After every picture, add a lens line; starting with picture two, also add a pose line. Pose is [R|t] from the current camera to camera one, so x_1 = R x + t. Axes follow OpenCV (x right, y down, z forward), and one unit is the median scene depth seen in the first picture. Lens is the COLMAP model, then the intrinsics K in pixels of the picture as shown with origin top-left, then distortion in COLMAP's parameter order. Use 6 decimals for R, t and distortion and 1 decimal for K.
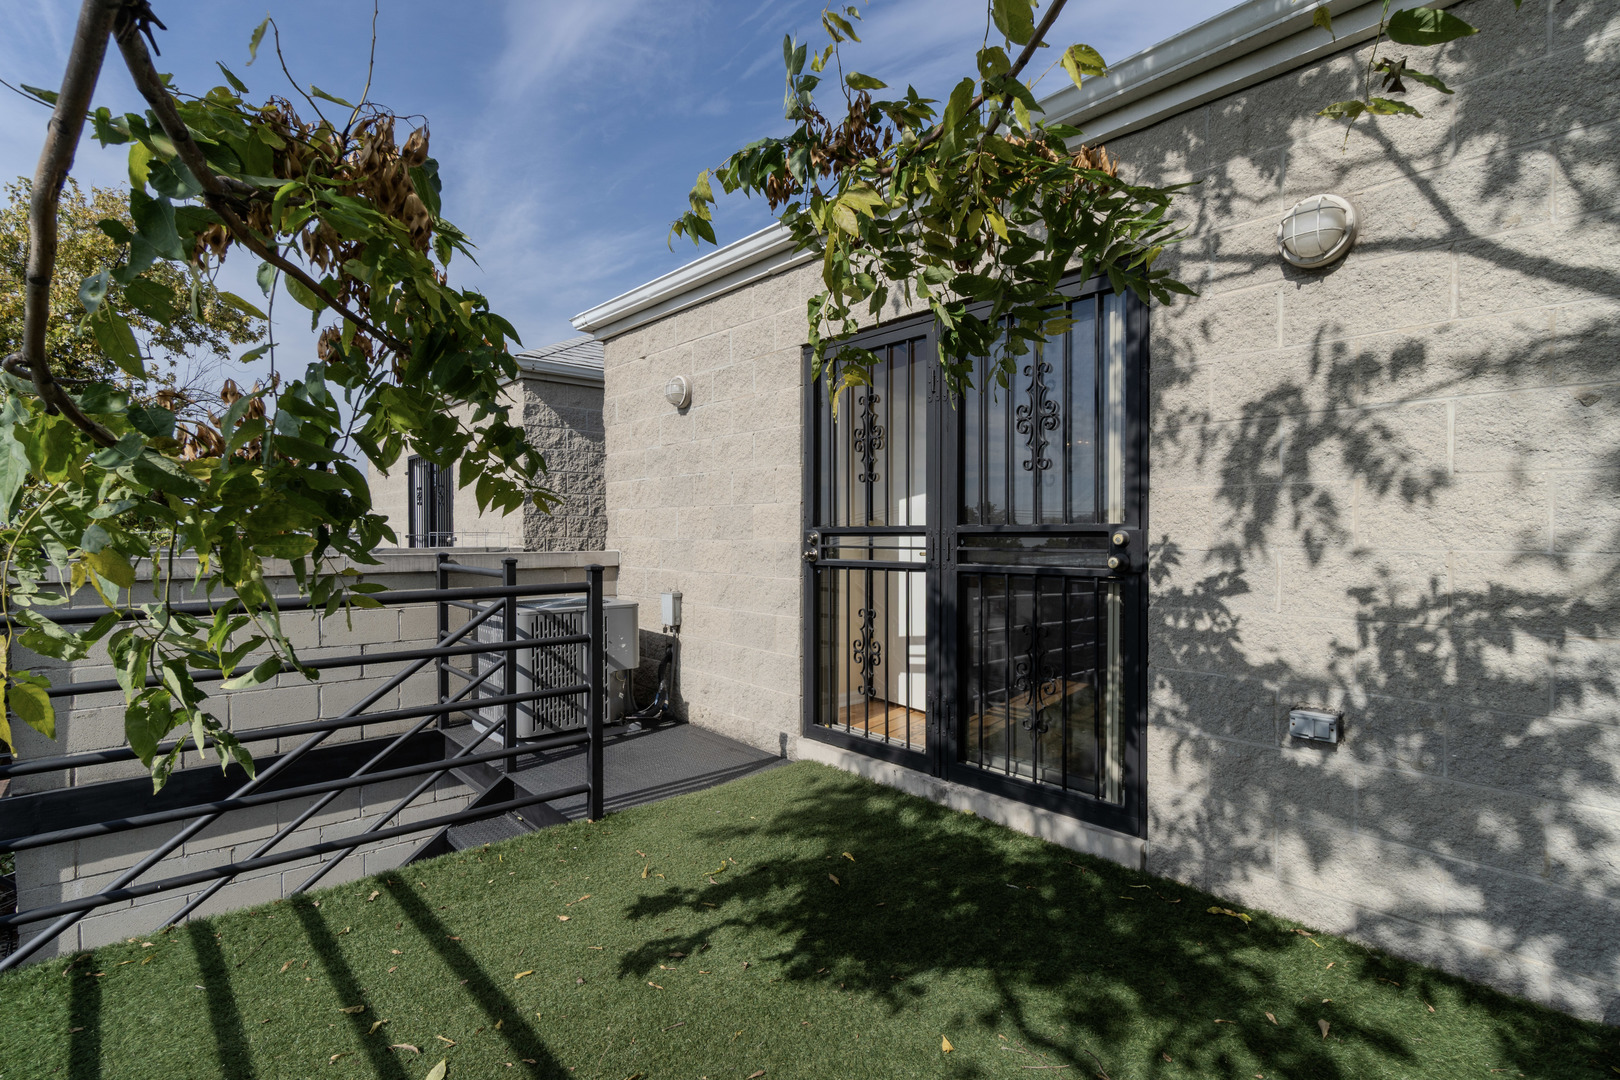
lens RADIAL K [[771.1, 0, 807.6], [0, 771.1, 541.2], [0, 0, 1]] dist [-0.004048, -0.000420]
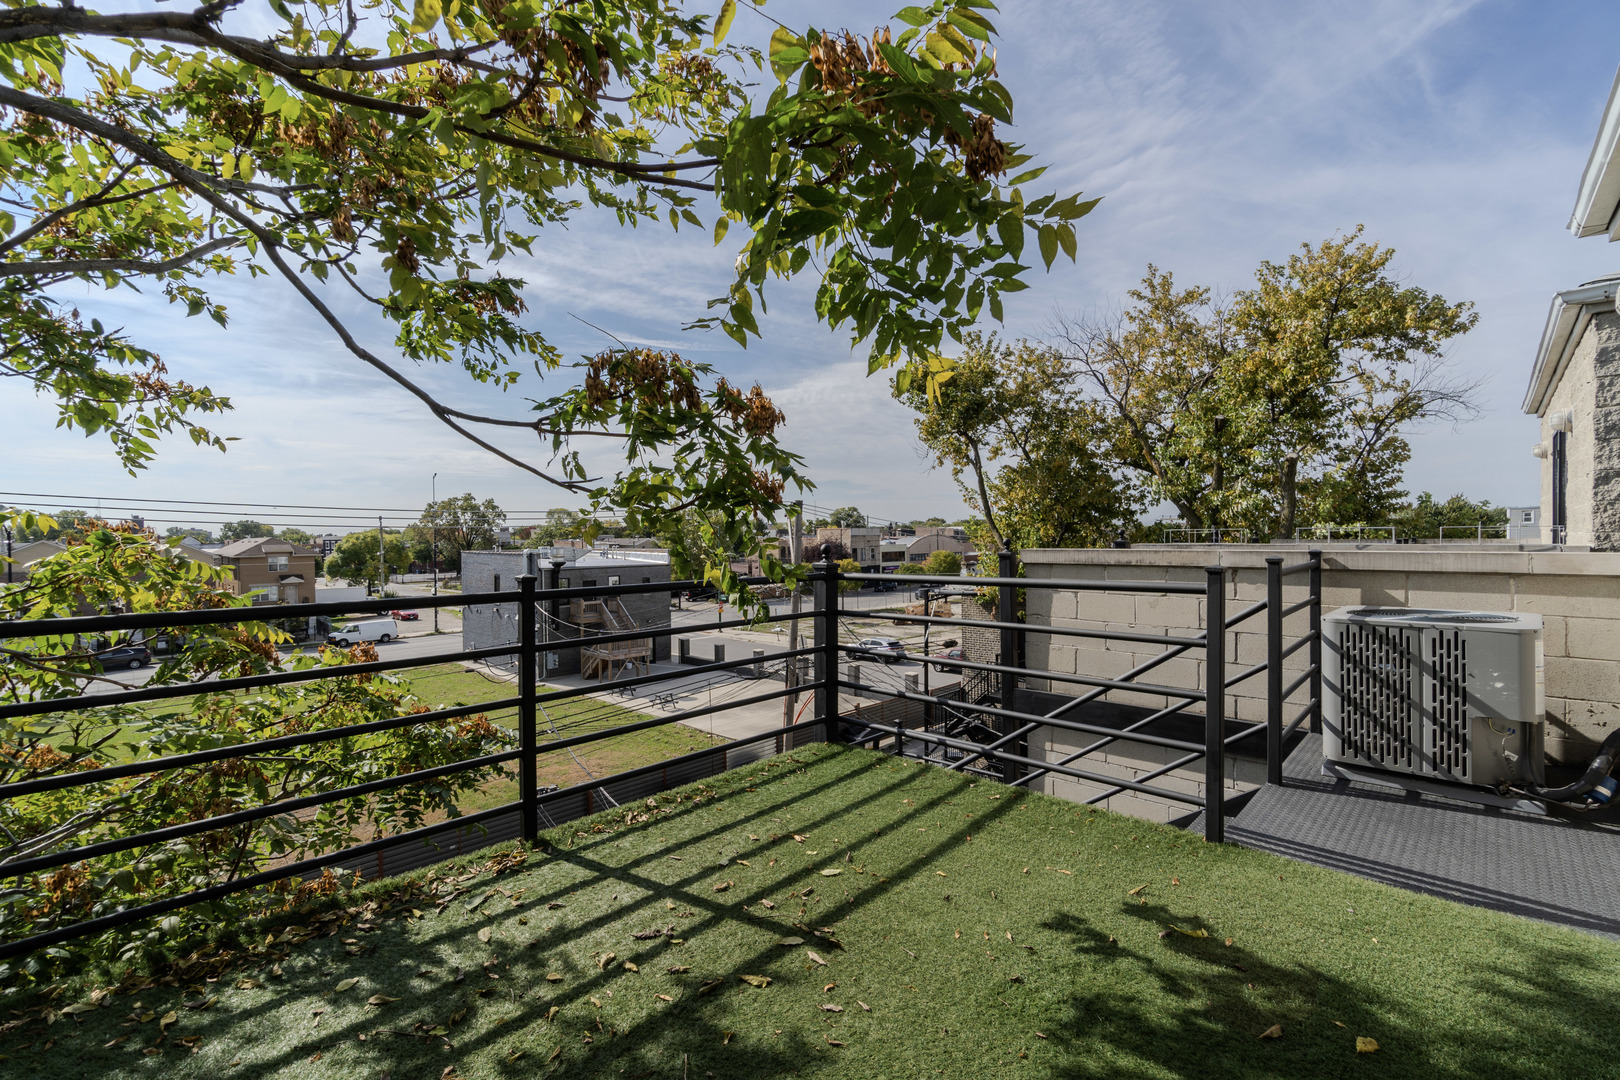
lens RADIAL K [[707.9, 0, 808.0], [0, 707.9, 537.3], [0, 0, 1]] dist [-0.003722, 0.000704]
pose [[0.077267, 0.003503, -0.997004, 0.455415], [0.001420, 0.999992, 0.003624, -0.006307], [0.997009, -0.001695, 0.077261, 0.385764]]
